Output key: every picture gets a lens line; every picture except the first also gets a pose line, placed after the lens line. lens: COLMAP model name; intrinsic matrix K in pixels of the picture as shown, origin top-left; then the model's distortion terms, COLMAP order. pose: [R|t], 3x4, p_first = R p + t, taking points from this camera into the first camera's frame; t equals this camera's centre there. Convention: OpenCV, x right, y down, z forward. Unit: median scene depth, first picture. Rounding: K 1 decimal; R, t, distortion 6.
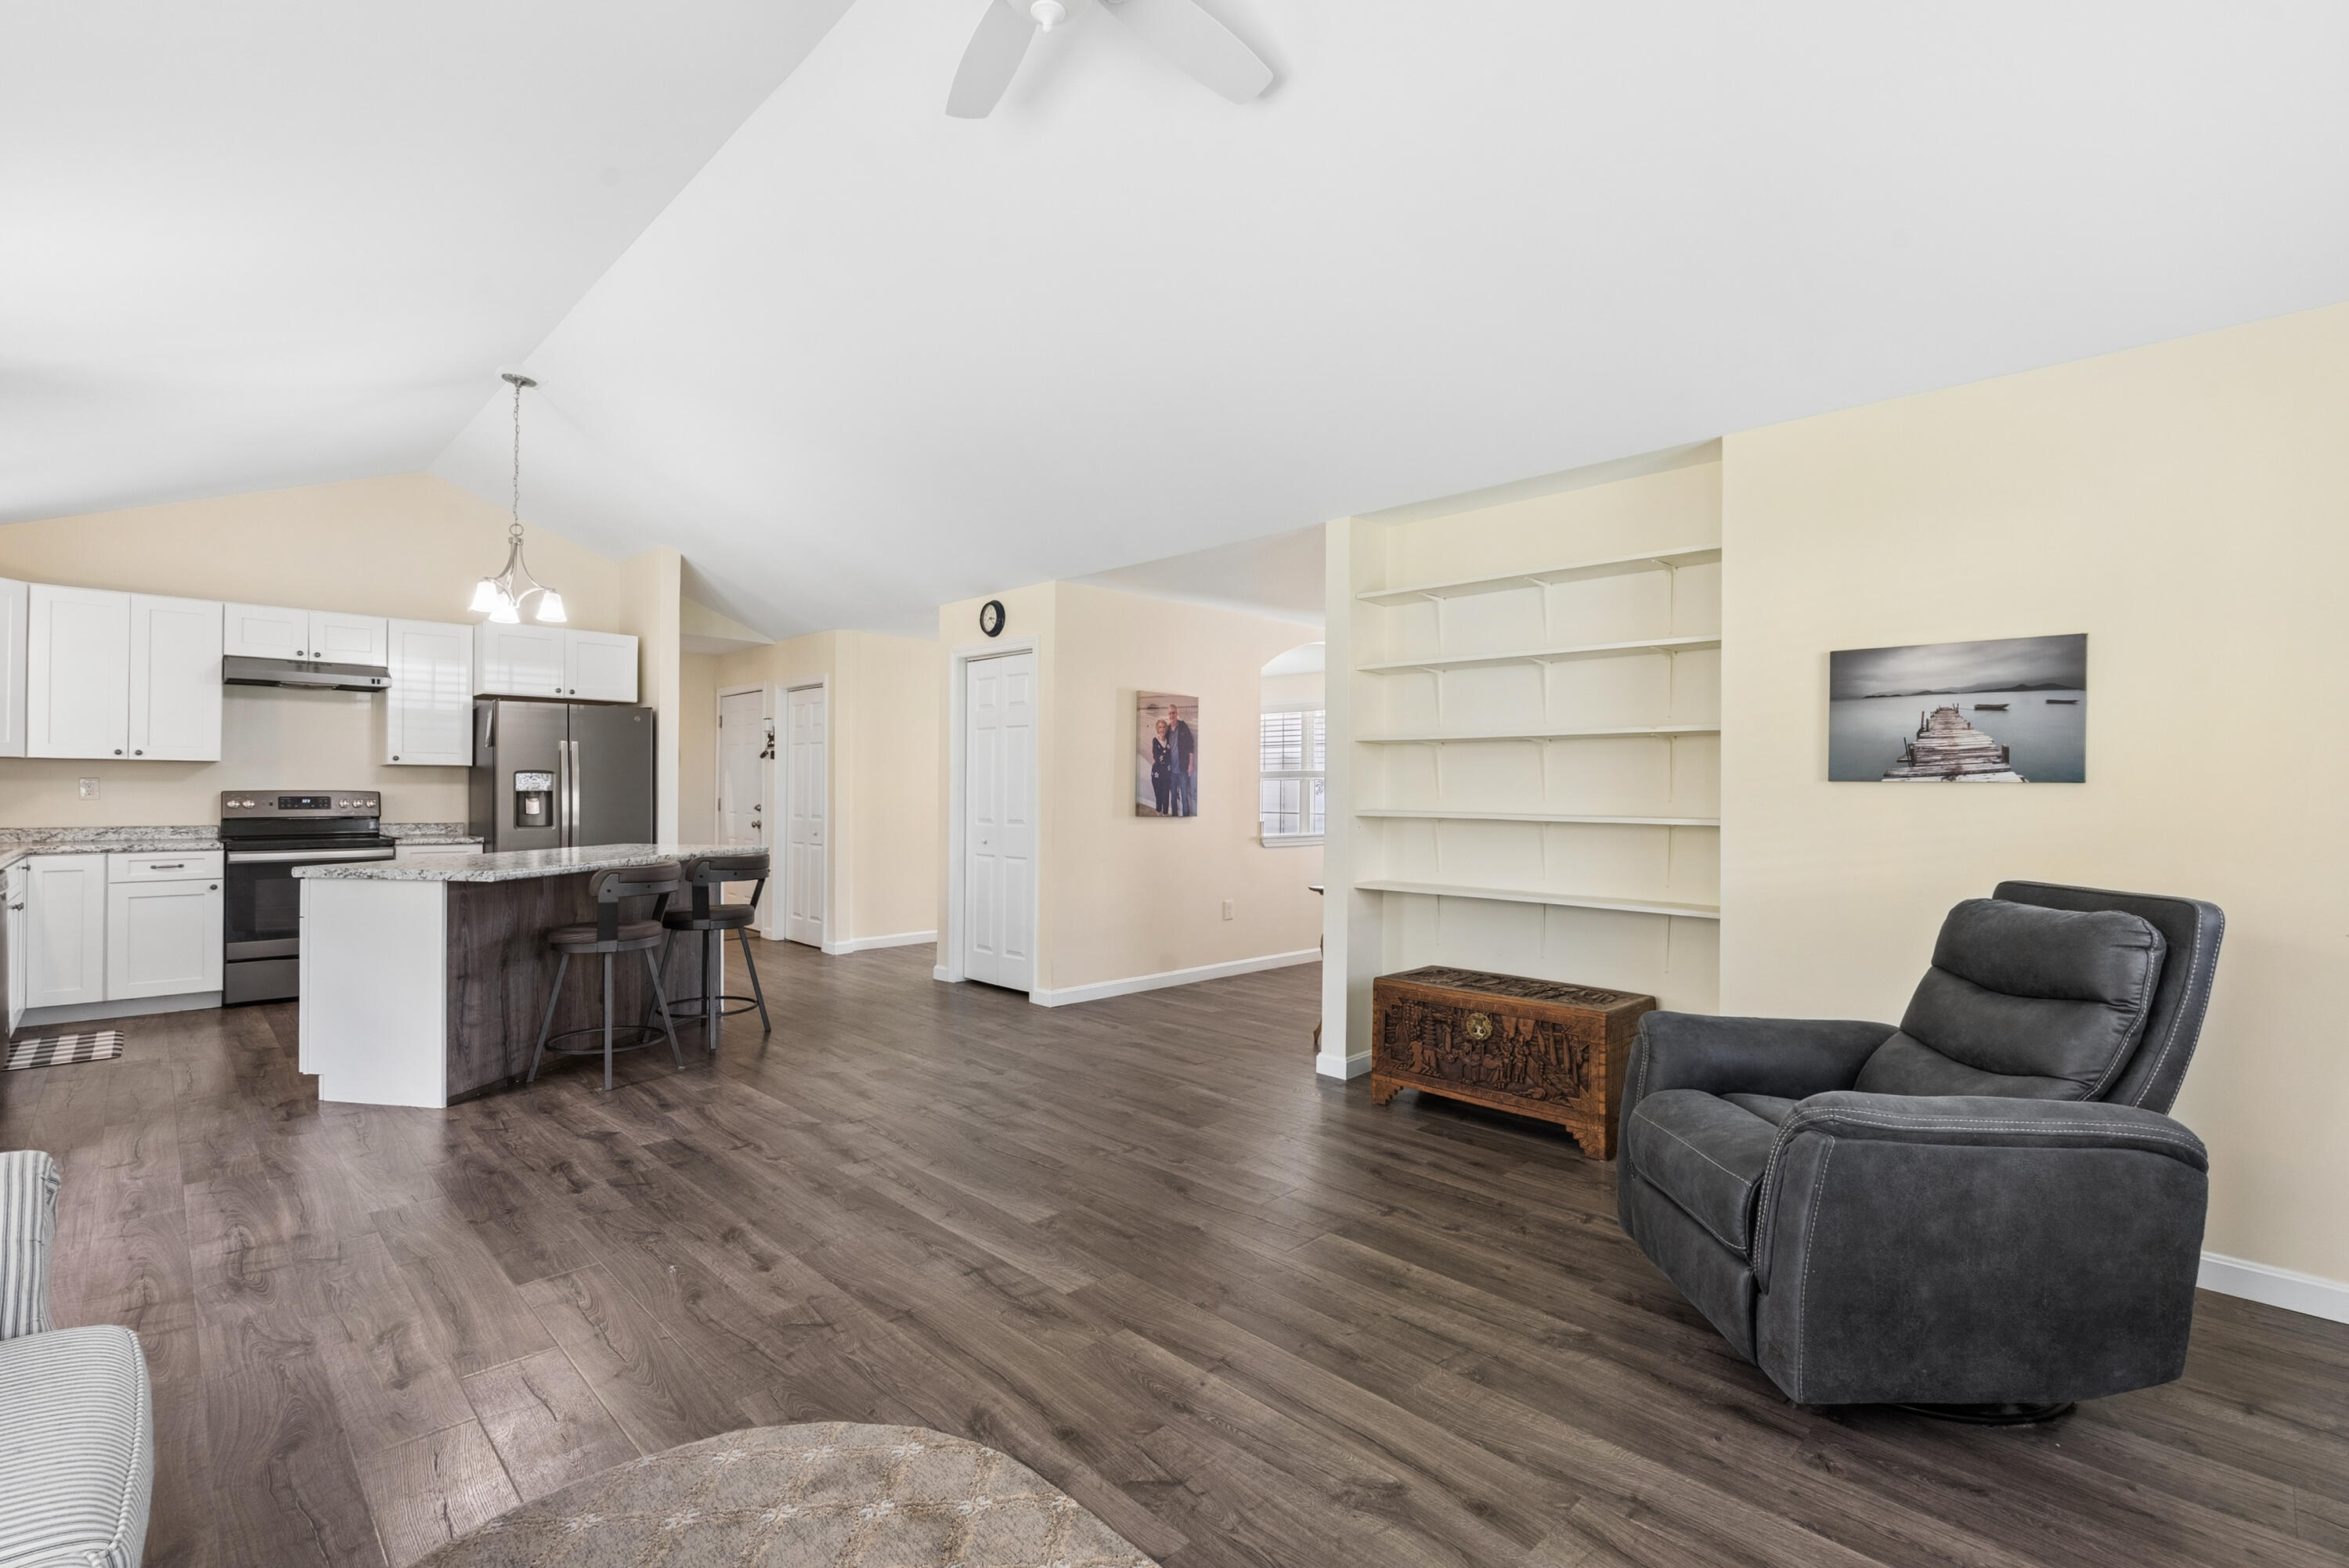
lens RADIAL K [[1057.7, 0, 1164.9], [0, 1057.7, 784.8], [0, 0, 1]] dist [0.000457, 0.000603]
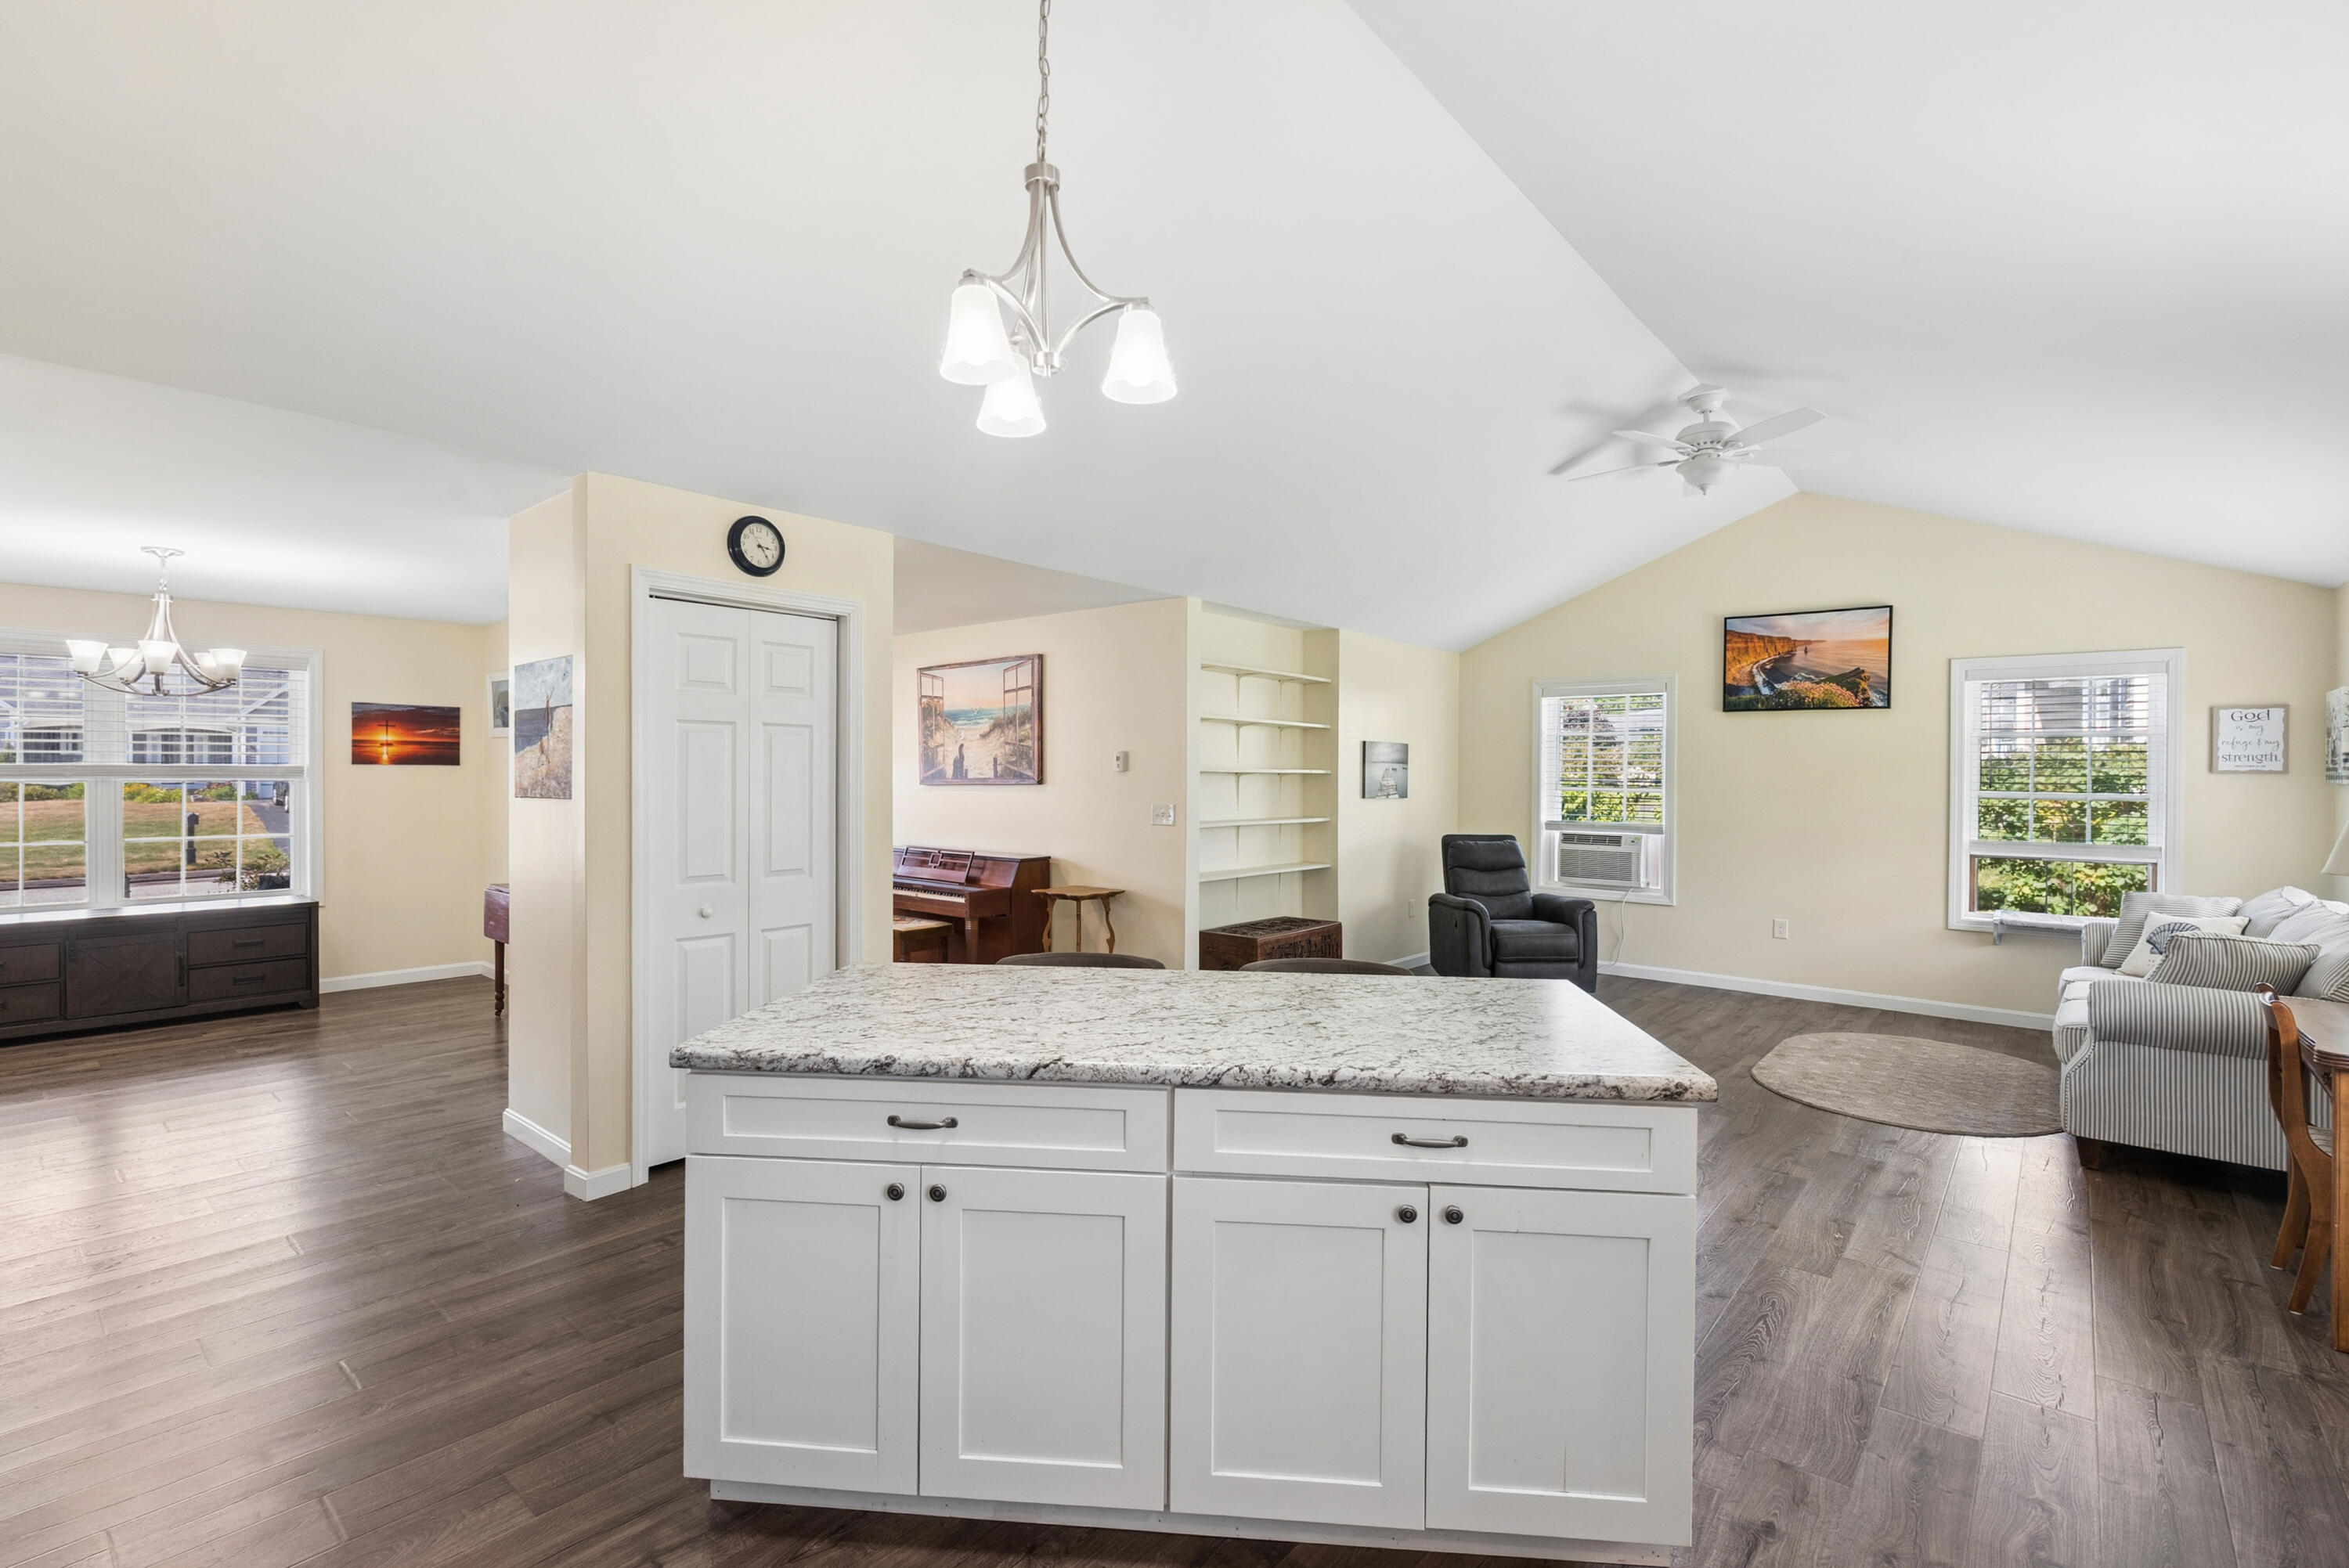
lens RADIAL K [[1045.1, 0, 1173.4], [0, 1045.1, 773.9], [0, 0, 1]] dist [-0.004945, -0.000300]
pose [[-0.099822, -0.008510, 0.994969, -1.083346], [-0.013688, 0.999881, 0.007179, -0.046865], [-0.994911, -0.012903, -0.099927, 1.138584]]
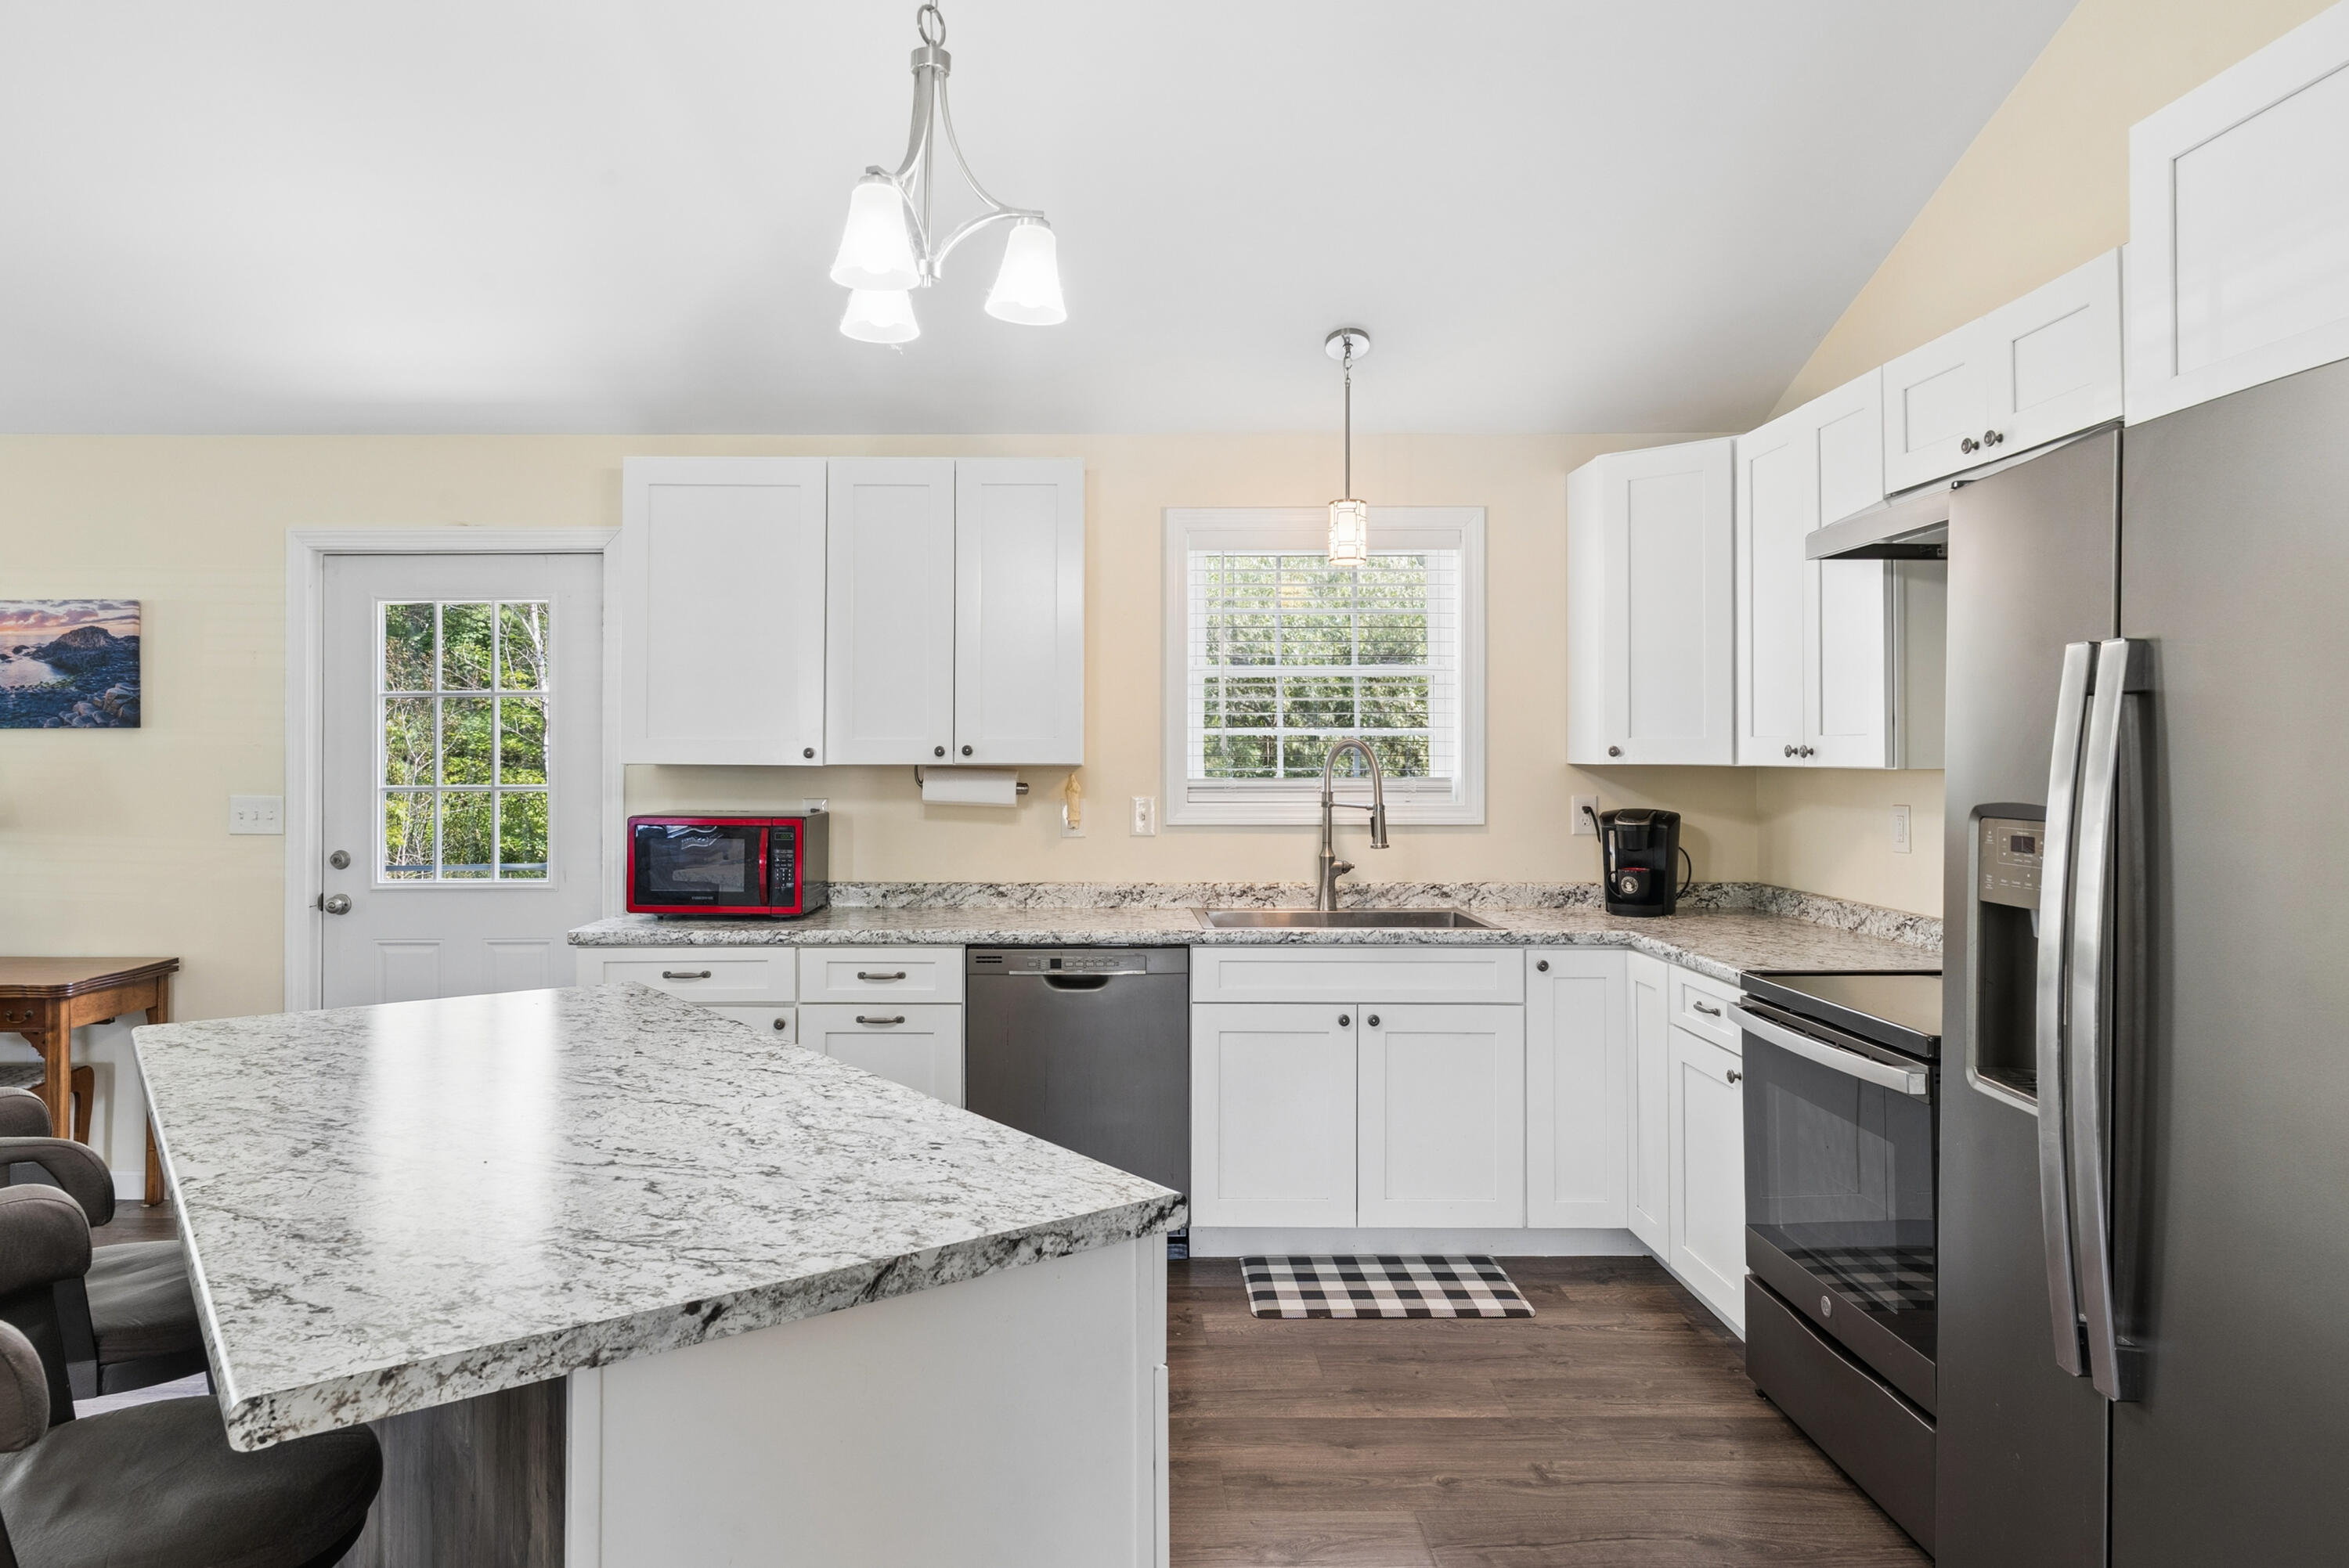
lens RADIAL K [[1438.8, 0, 1165.6], [0, 1438.8, 729.2], [0, 0, 1]] dist [-0.001079, 0.002230]
pose [[-0.700026, -0.017236, -0.713910, -0.441787], [0.001446, 0.999672, -0.025553, -0.030378], [0.714116, -0.018921, -0.699771, 1.542296]]
